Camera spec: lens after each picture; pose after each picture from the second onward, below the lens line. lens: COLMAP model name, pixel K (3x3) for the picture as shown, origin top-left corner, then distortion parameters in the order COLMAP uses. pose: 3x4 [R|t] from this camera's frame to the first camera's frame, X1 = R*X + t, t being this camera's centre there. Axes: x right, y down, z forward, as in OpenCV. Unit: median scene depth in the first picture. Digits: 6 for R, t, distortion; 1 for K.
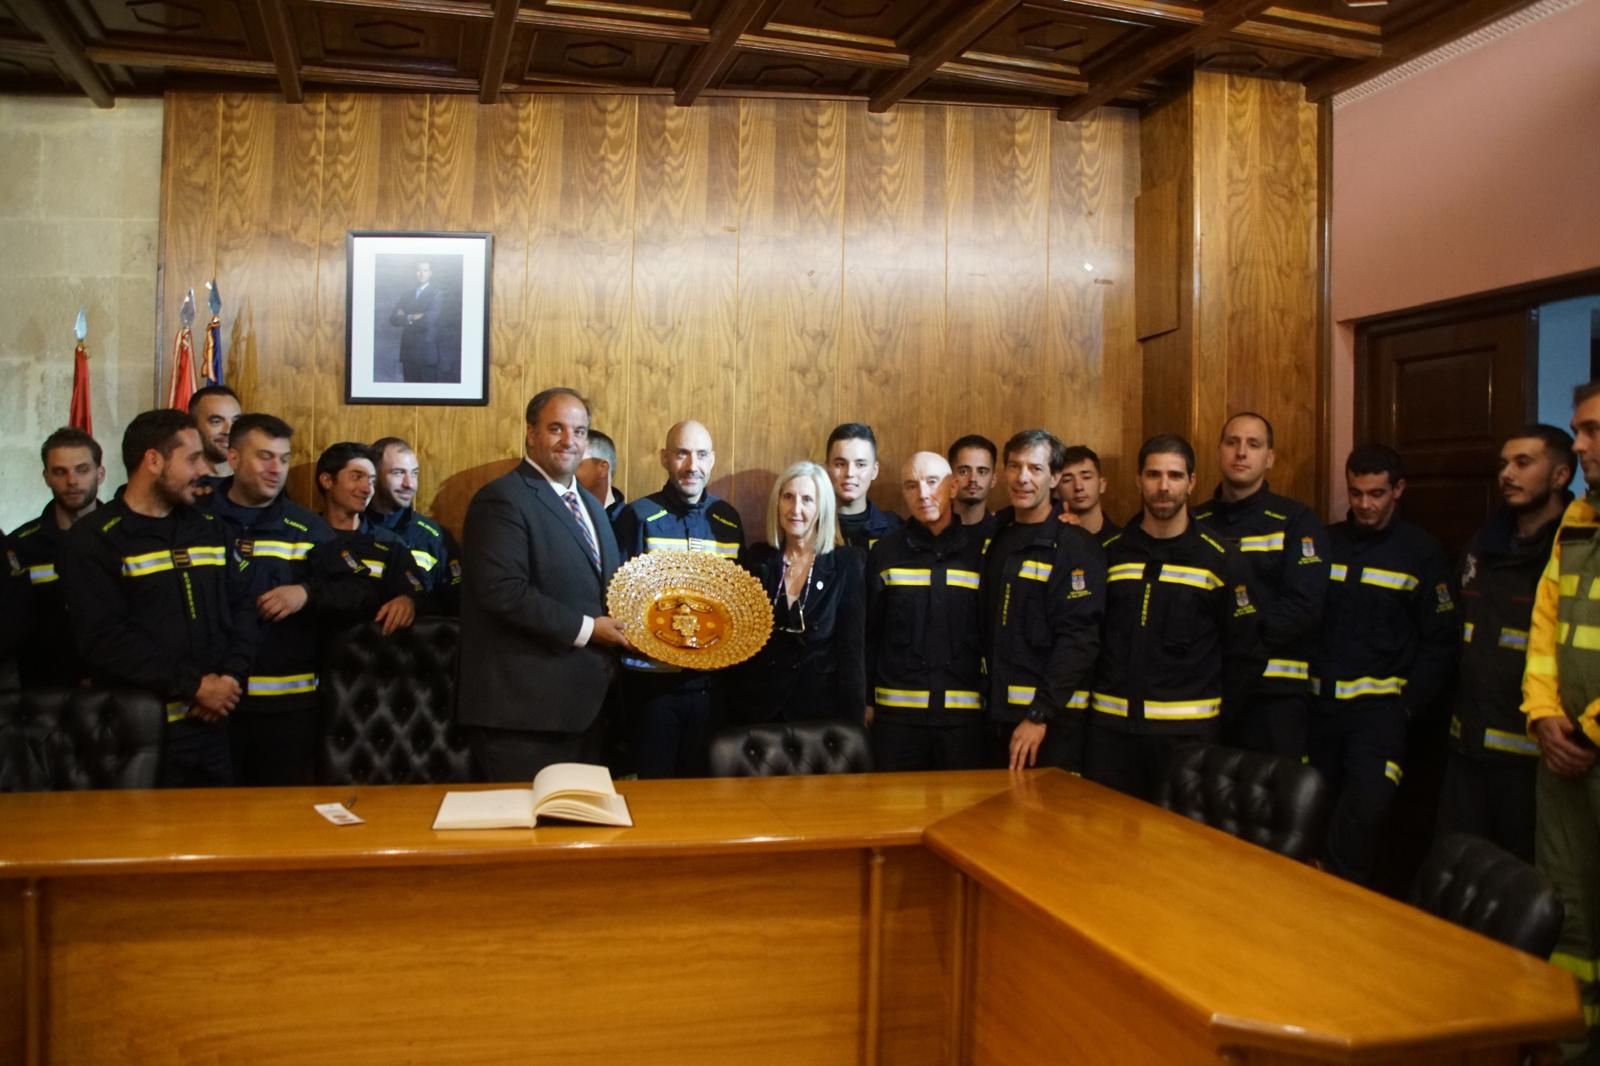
lens RADIAL K [[1365.0, 0, 799.6], [0, 1365.0, 546.5], [0, 0, 1]] dist [-0.147027, 0.131986]
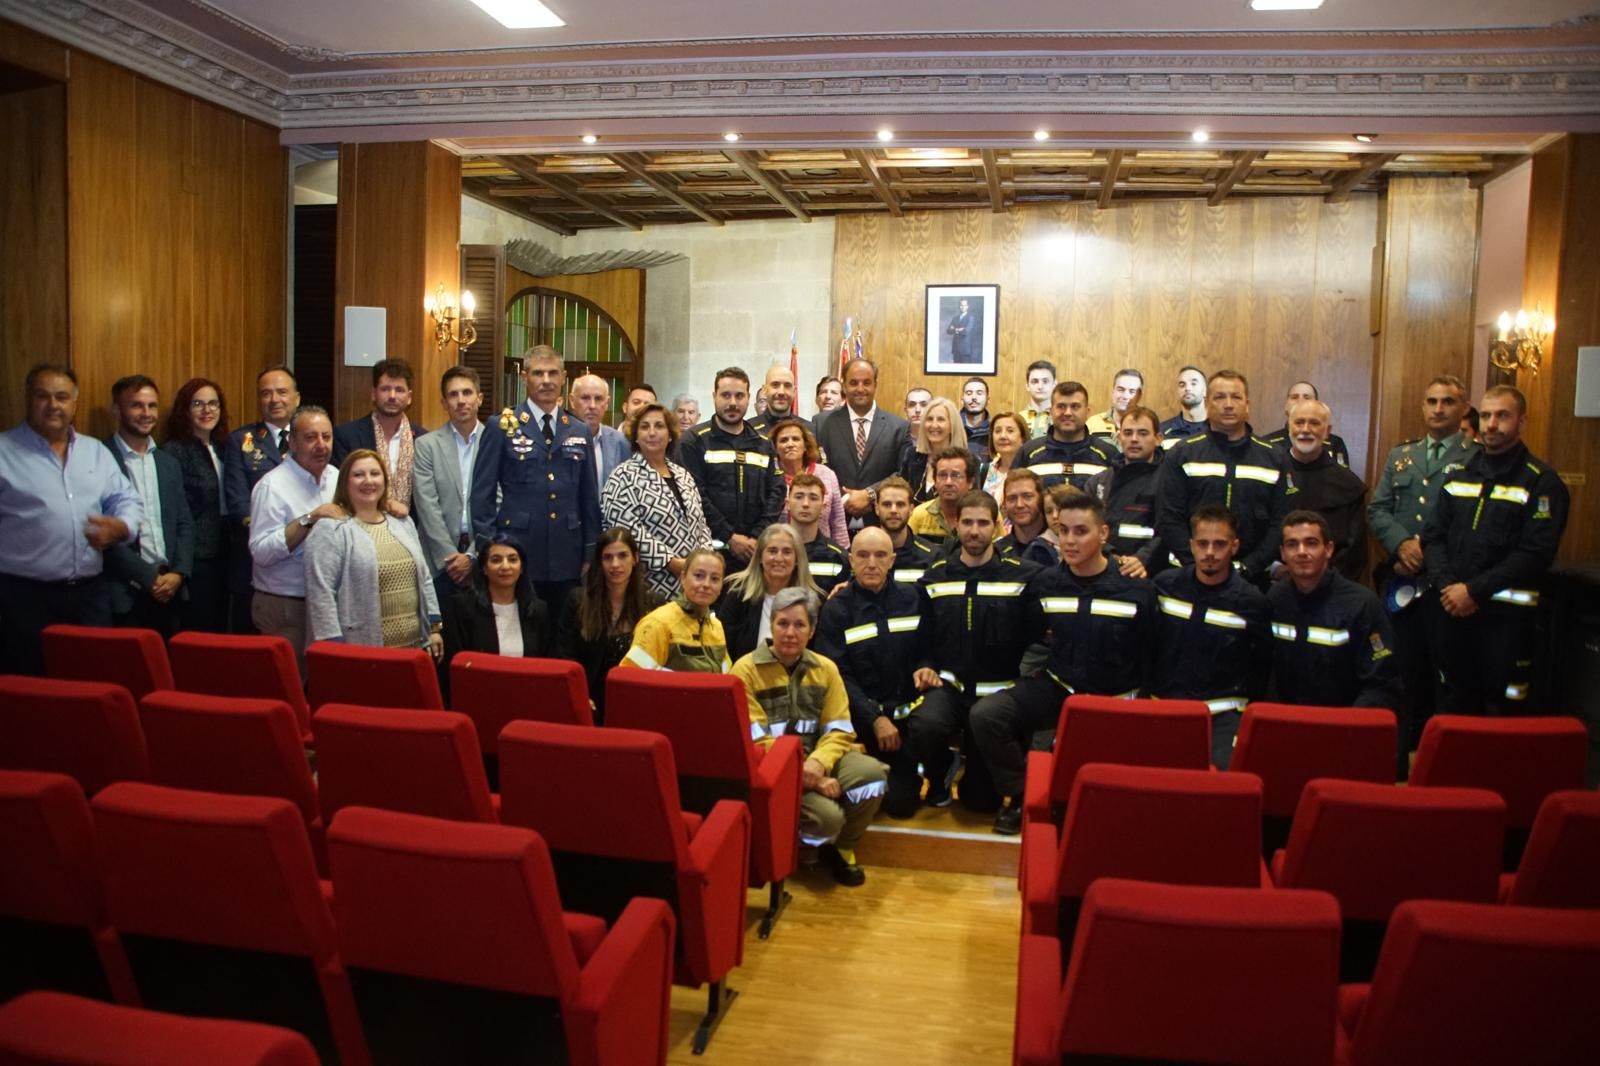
lens RADIAL K [[1365.0, 0, 800.4], [0, 1365.0, 534.1], [0, 0, 1]] dist [-0.147027, 0.131986]
pose [[0.889456, 0.045891, -0.454711, 0.396233], [-0.019698, 0.997871, 0.062177, 0.002657], [0.456596, -0.046347, 0.888466, -0.811987]]
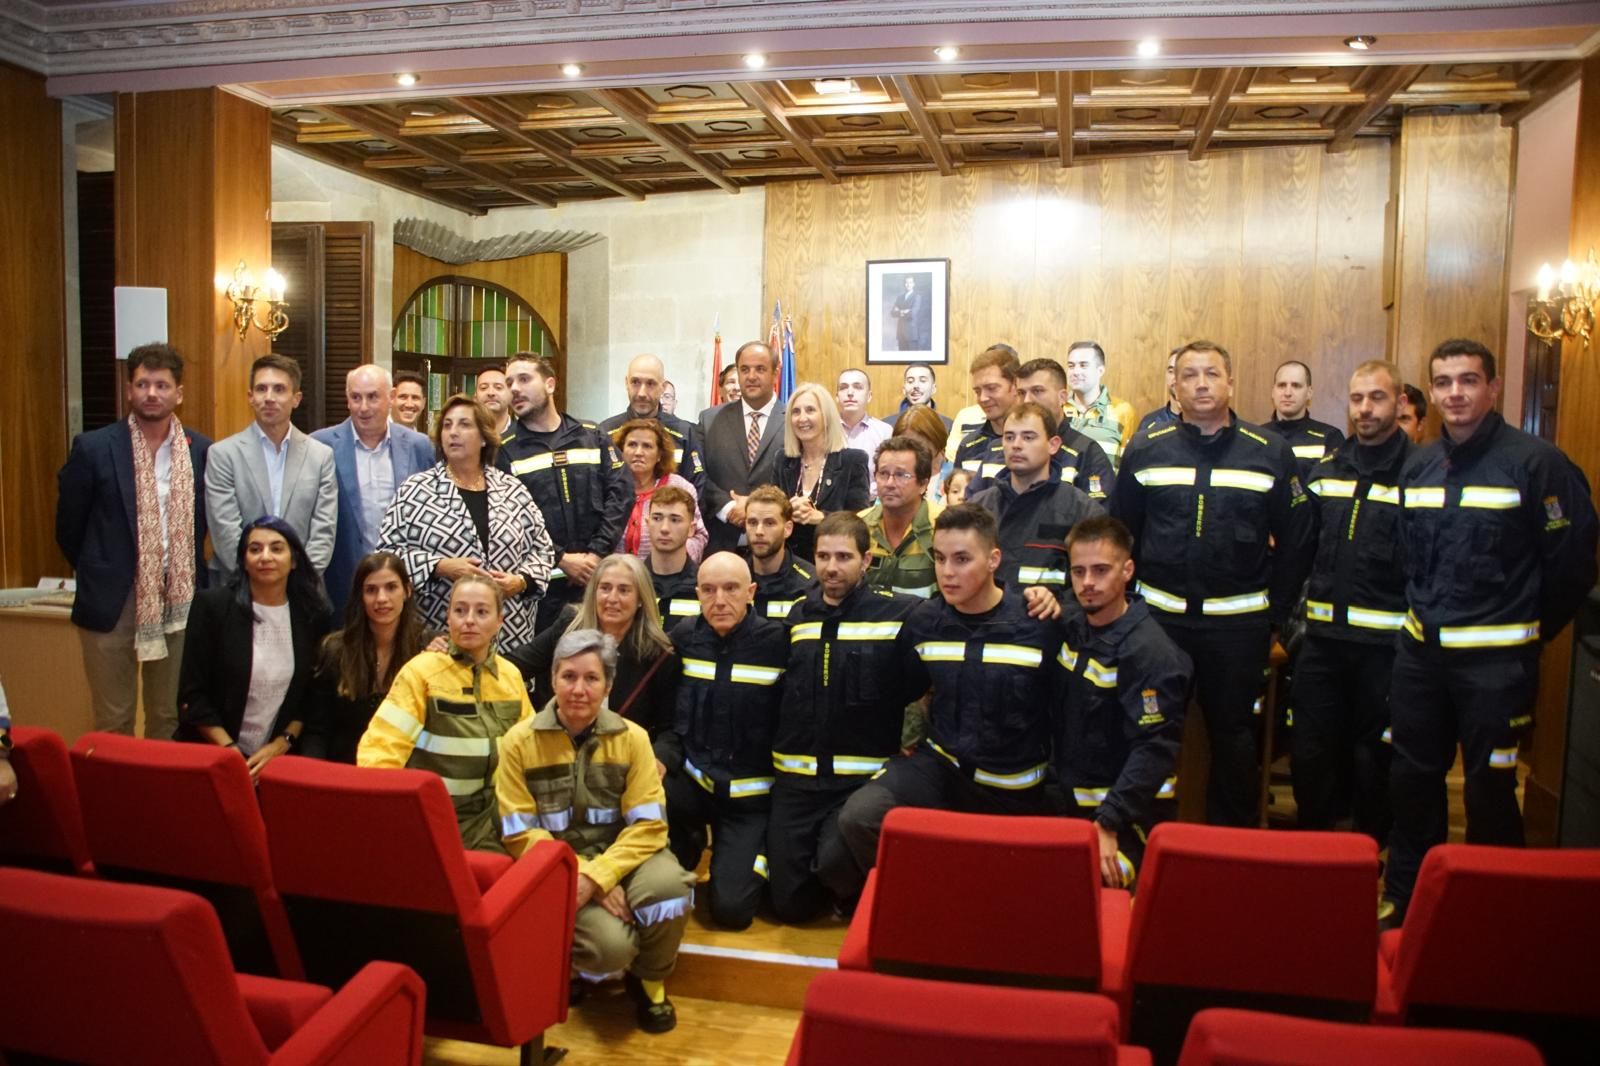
lens RADIAL K [[1365.0, 0, 783.3], [0, 1365.0, 539.0], [0, 0, 1]] dist [-0.147027, 0.131986]
pose [[0.872221, 0.038919, -0.487562, 0.401697], [-0.008842, 0.997921, 0.063840, 0.002279], [0.489033, -0.051372, 0.870751, -0.527715]]
